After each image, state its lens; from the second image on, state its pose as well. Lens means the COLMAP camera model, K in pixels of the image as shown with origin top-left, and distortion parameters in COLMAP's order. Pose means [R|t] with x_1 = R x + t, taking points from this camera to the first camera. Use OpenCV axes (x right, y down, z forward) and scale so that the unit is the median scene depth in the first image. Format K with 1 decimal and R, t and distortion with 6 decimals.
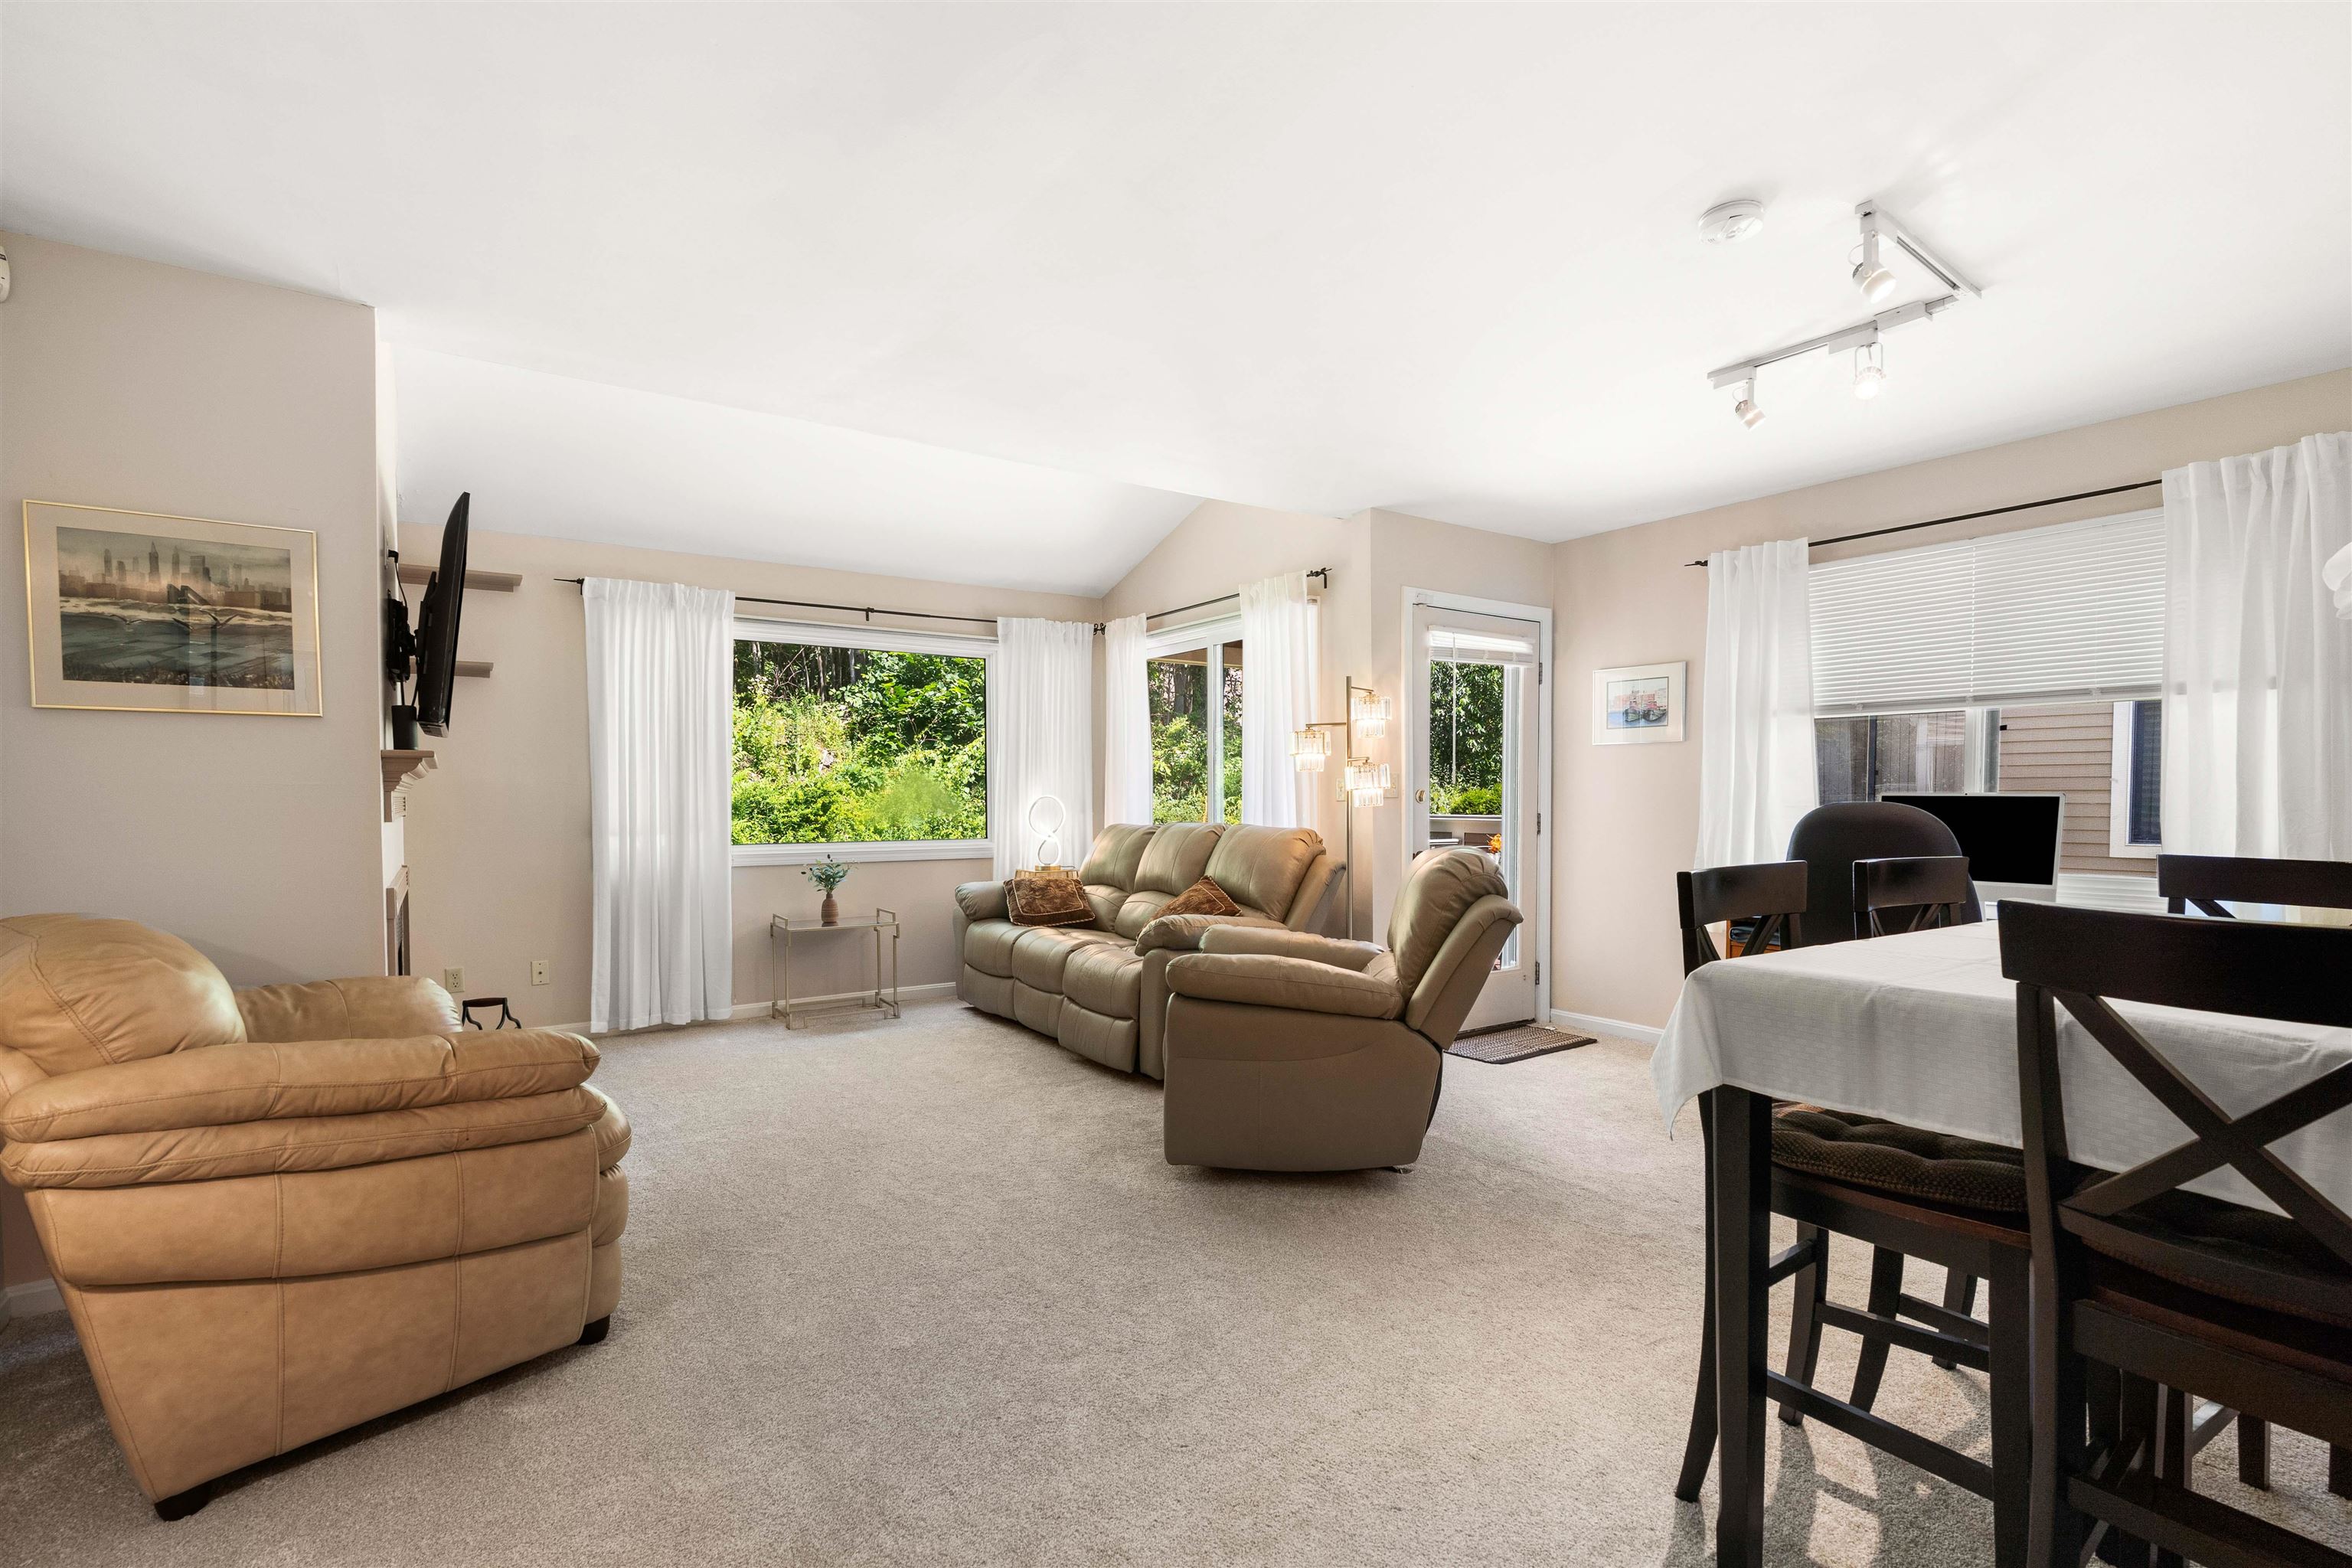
lens RADIAL K [[1068.4, 0, 1183.3], [0, 1068.4, 855.6], [0, 0, 1]] dist [-0.008883, 0.002858]
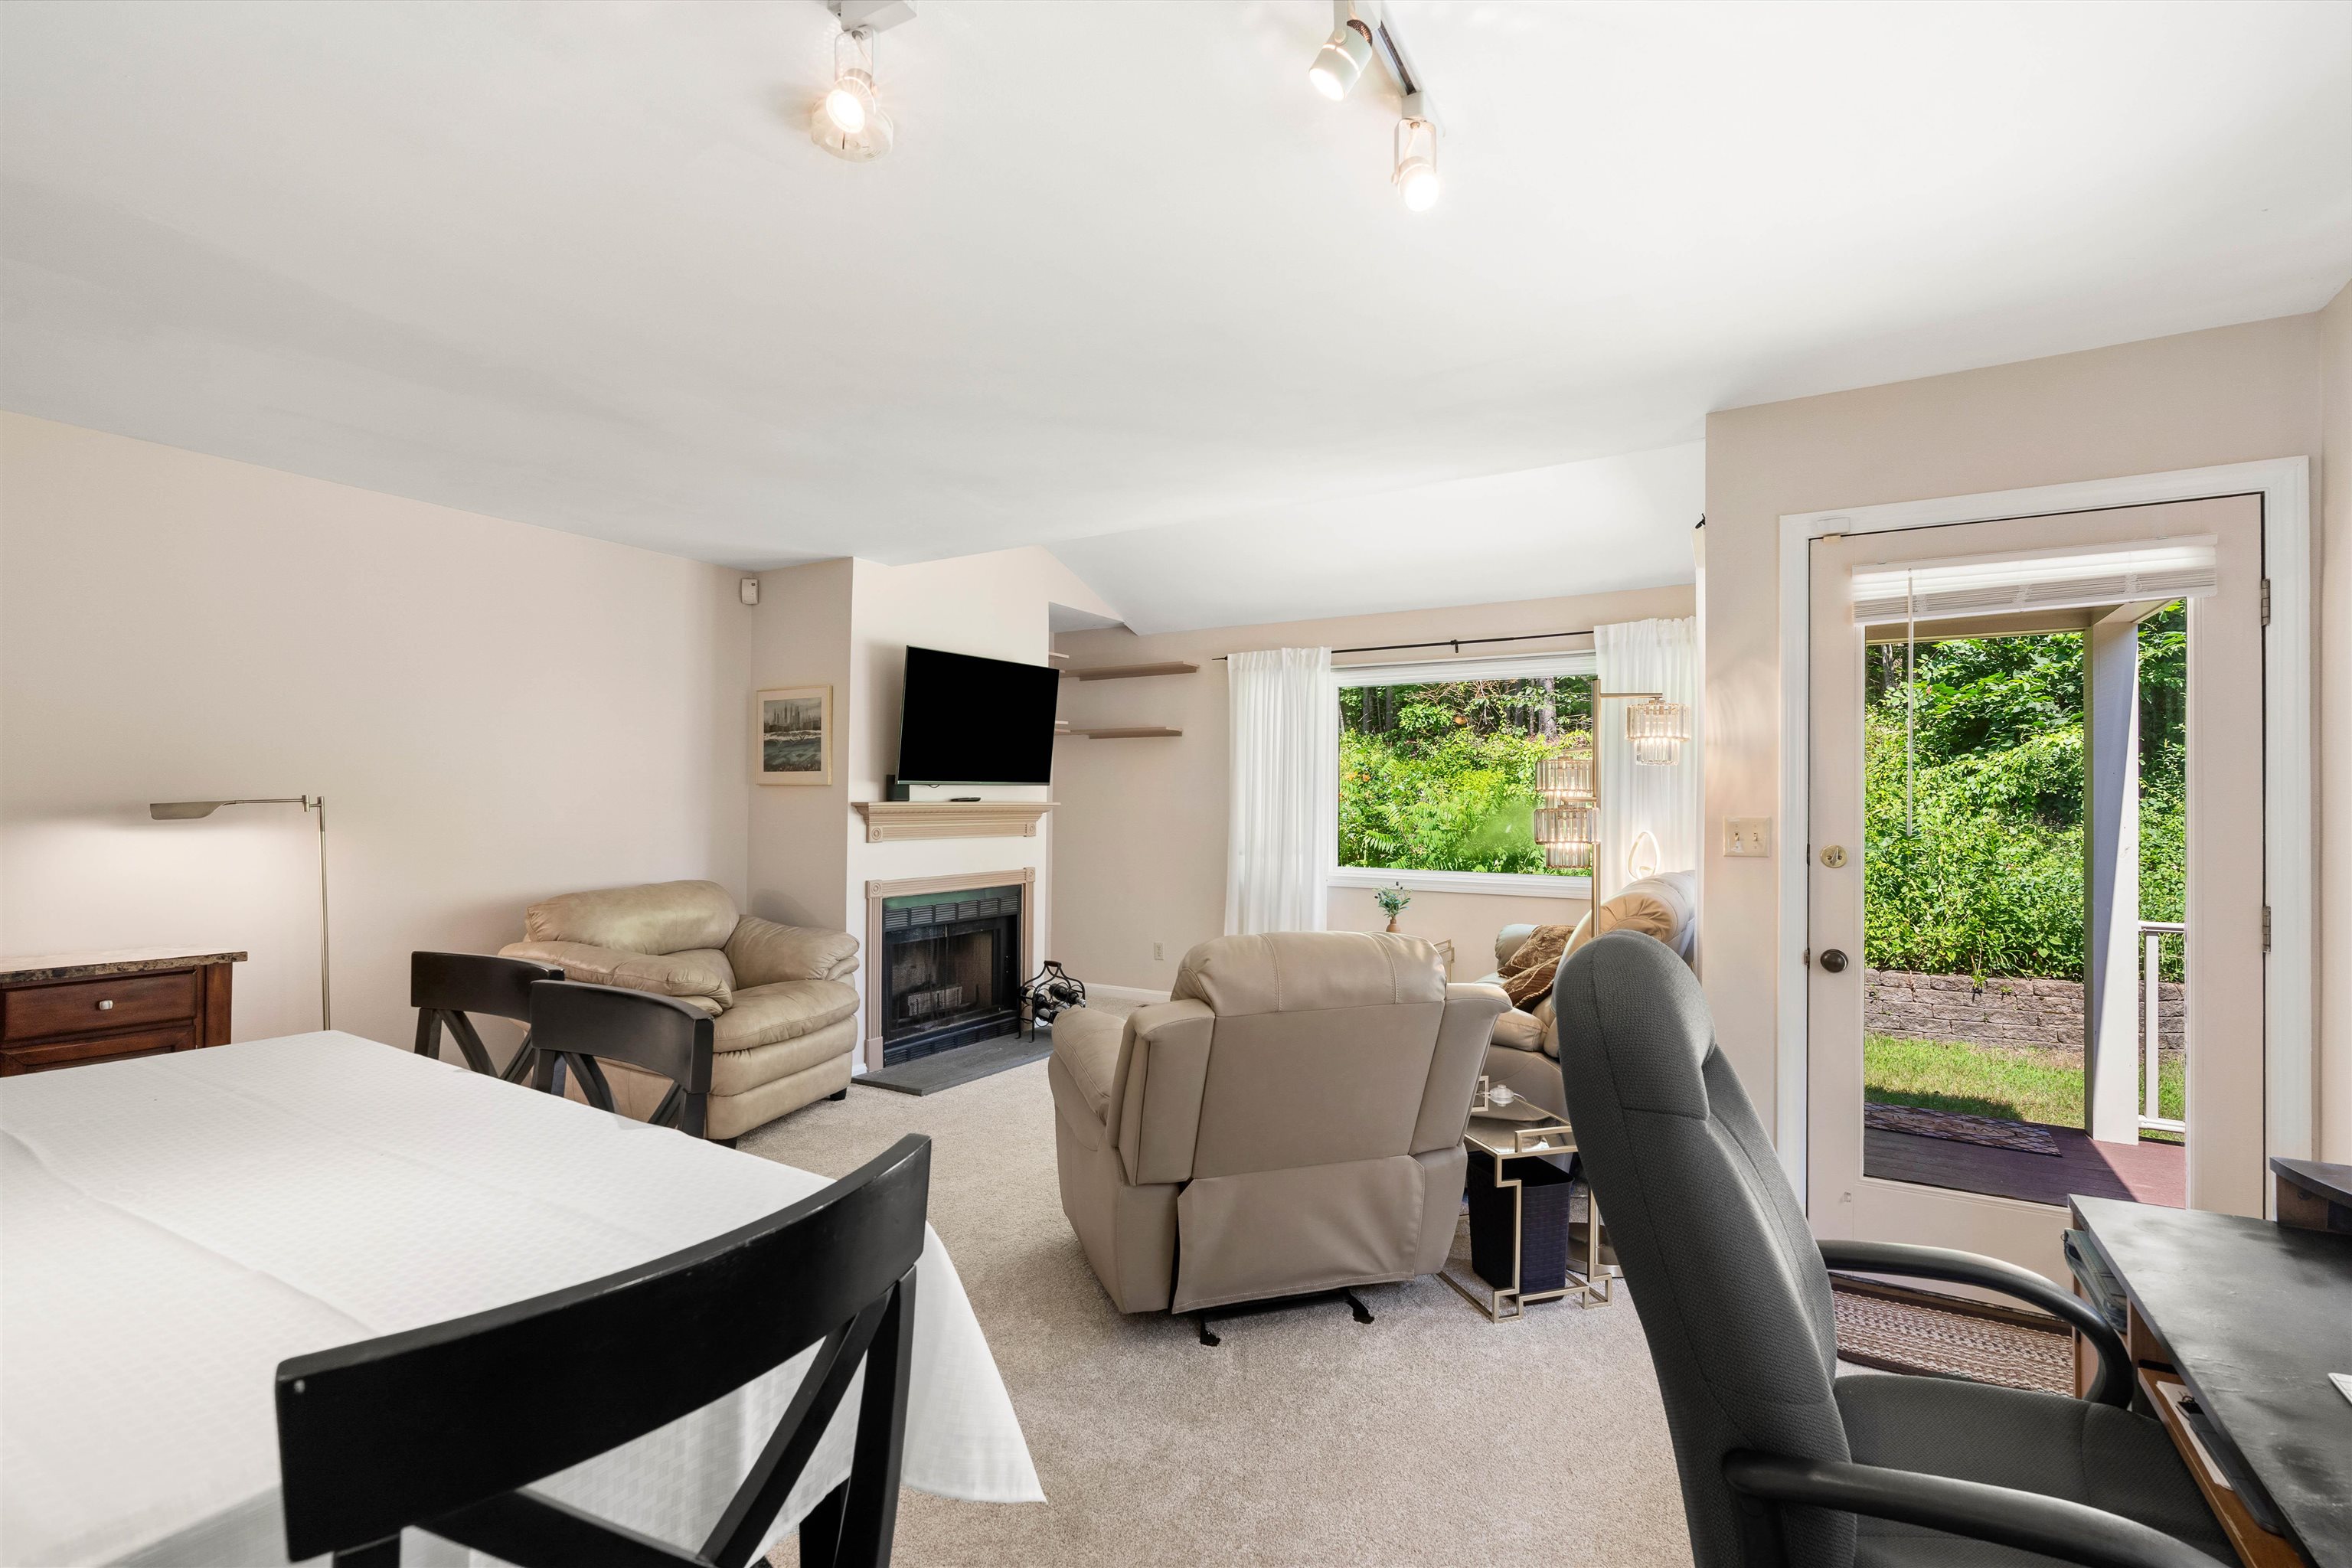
lens RADIAL K [[1068.4, 0, 1189.2], [0, 1068.4, 798.7], [0, 0, 1]] dist [-0.008883, 0.002858]
pose [[0.418399, 0.001848, -0.908262, 0.813368], [-0.056315, 0.998127, -0.023911, -0.070412], [0.906516, 0.061153, 0.417719, 0.572664]]
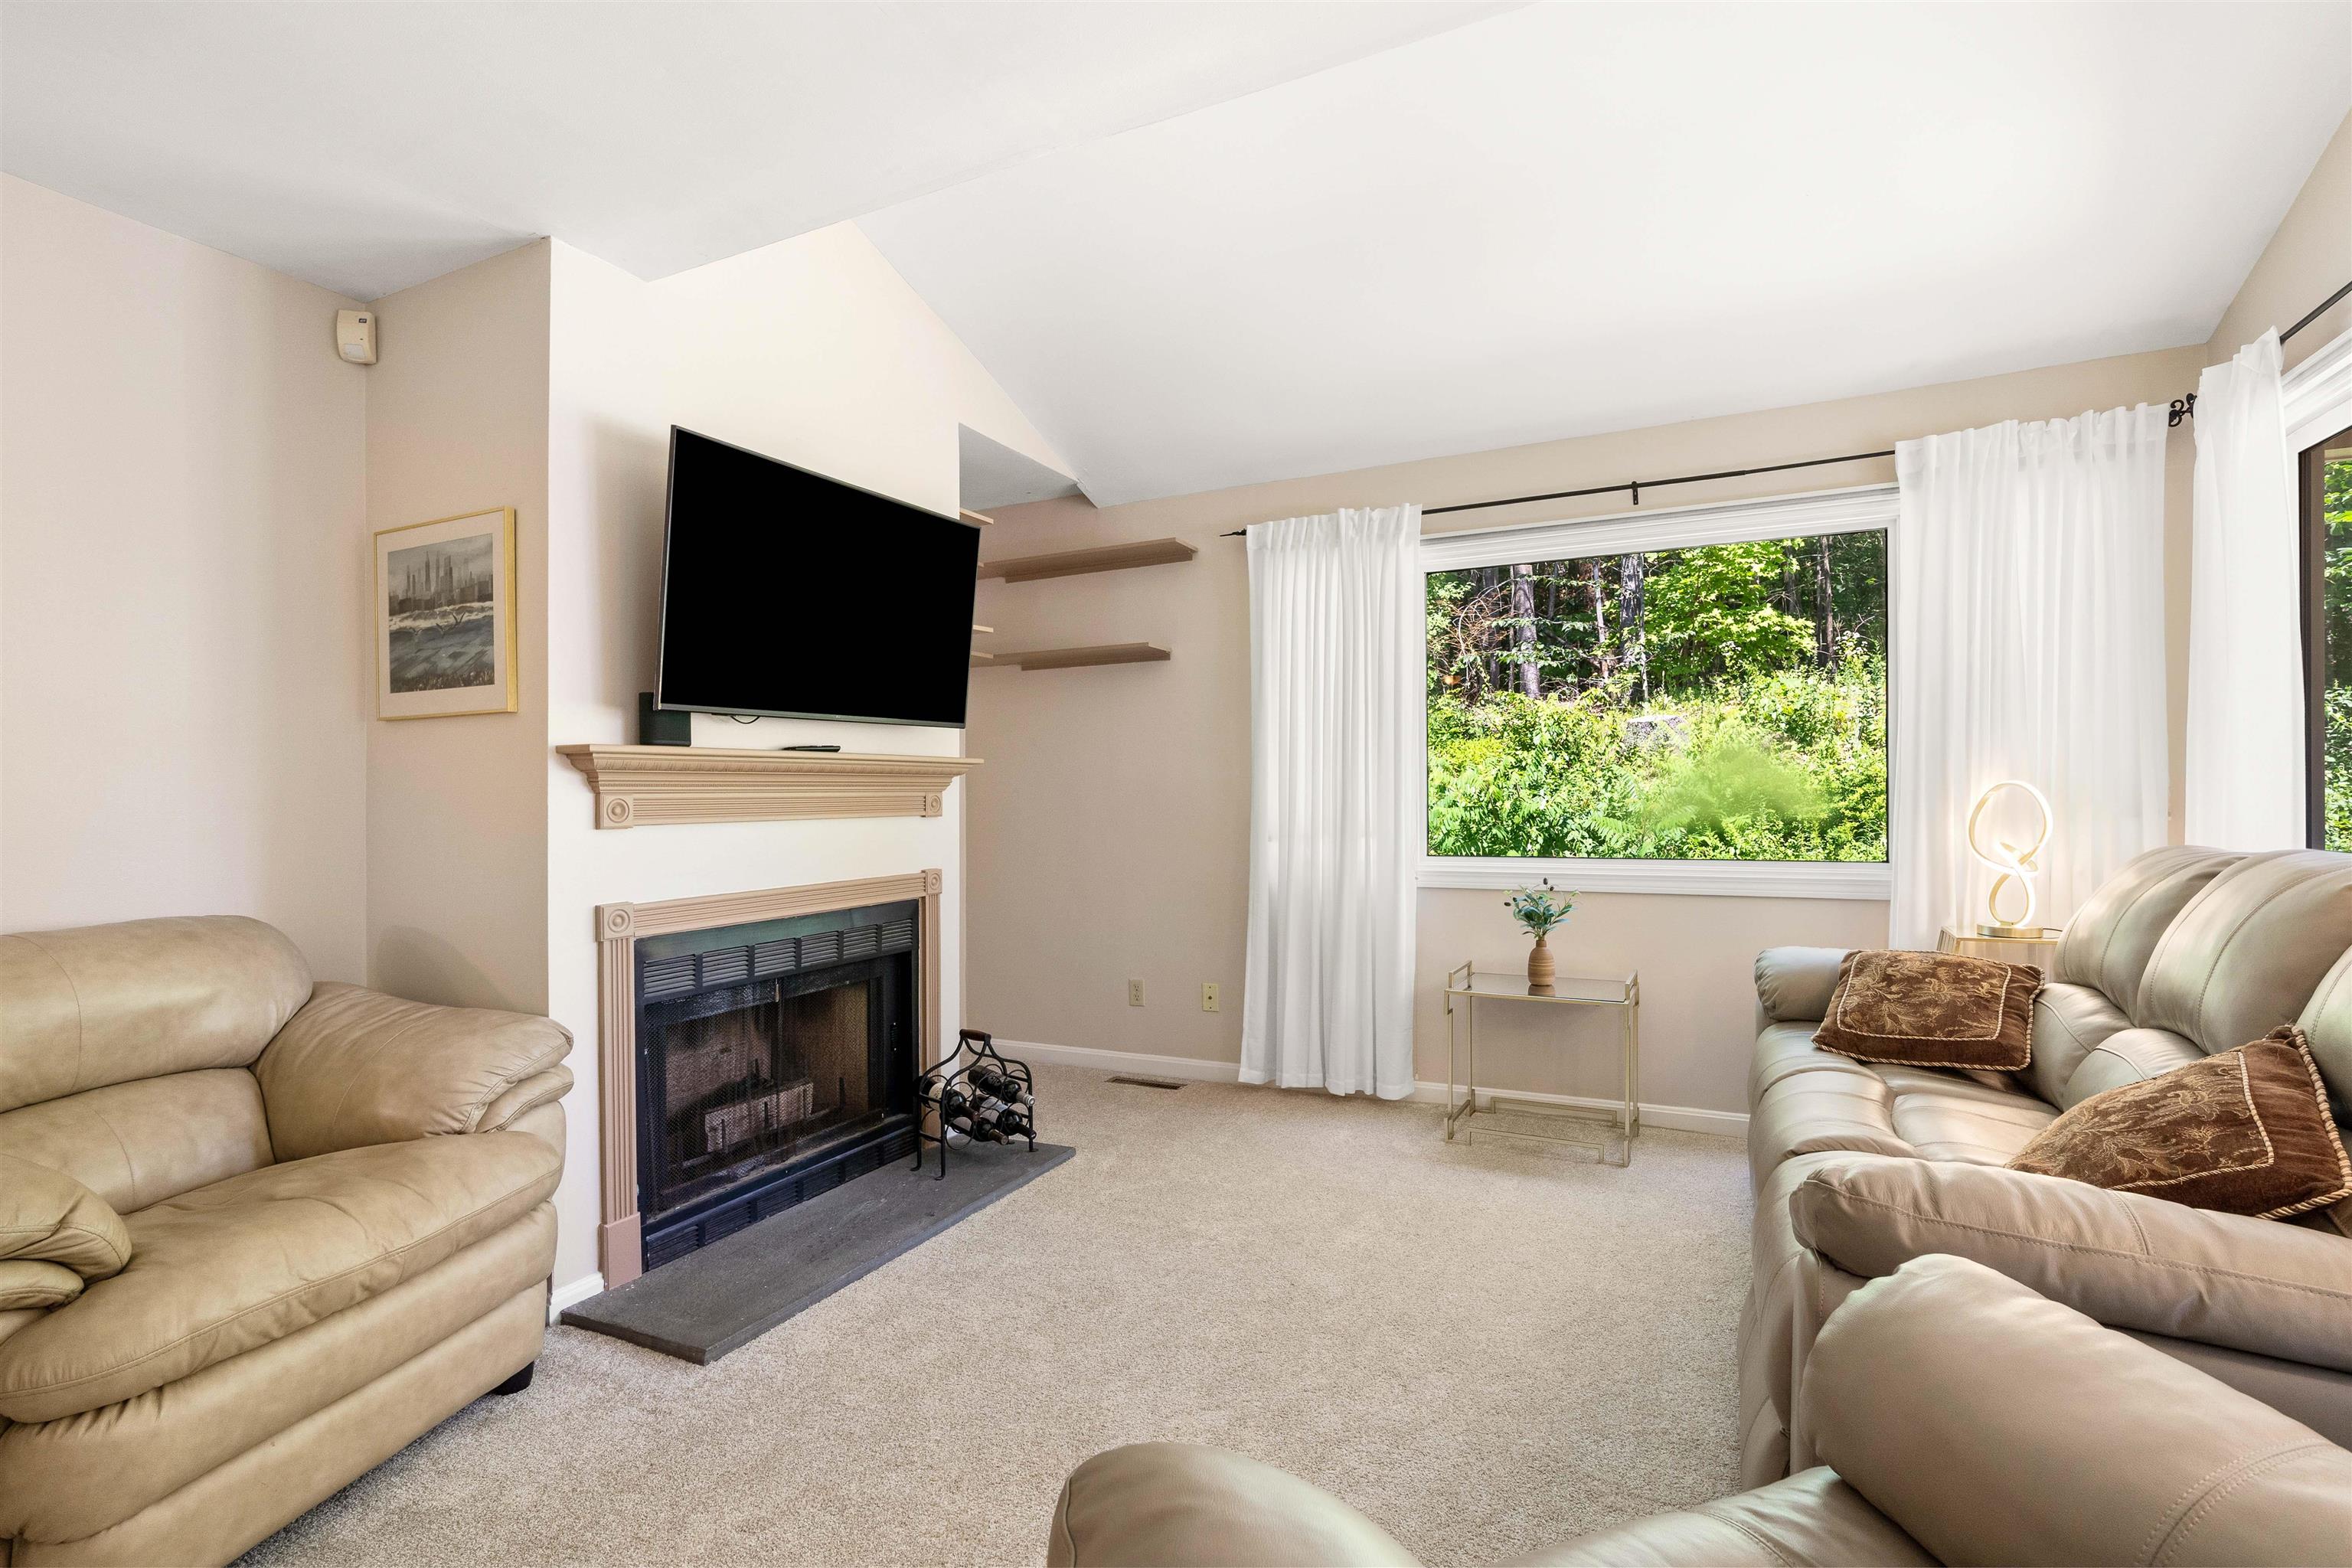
lens RADIAL K [[1068.4, 0, 1190.2], [0, 1068.4, 797.9], [0, 0, 1]] dist [-0.008883, 0.002858]
pose [[0.493257, -0.000127, -0.869883, 0.184511], [-0.036769, 0.999103, -0.020996, -0.043183], [0.869106, 0.042341, 0.492810, 0.763540]]
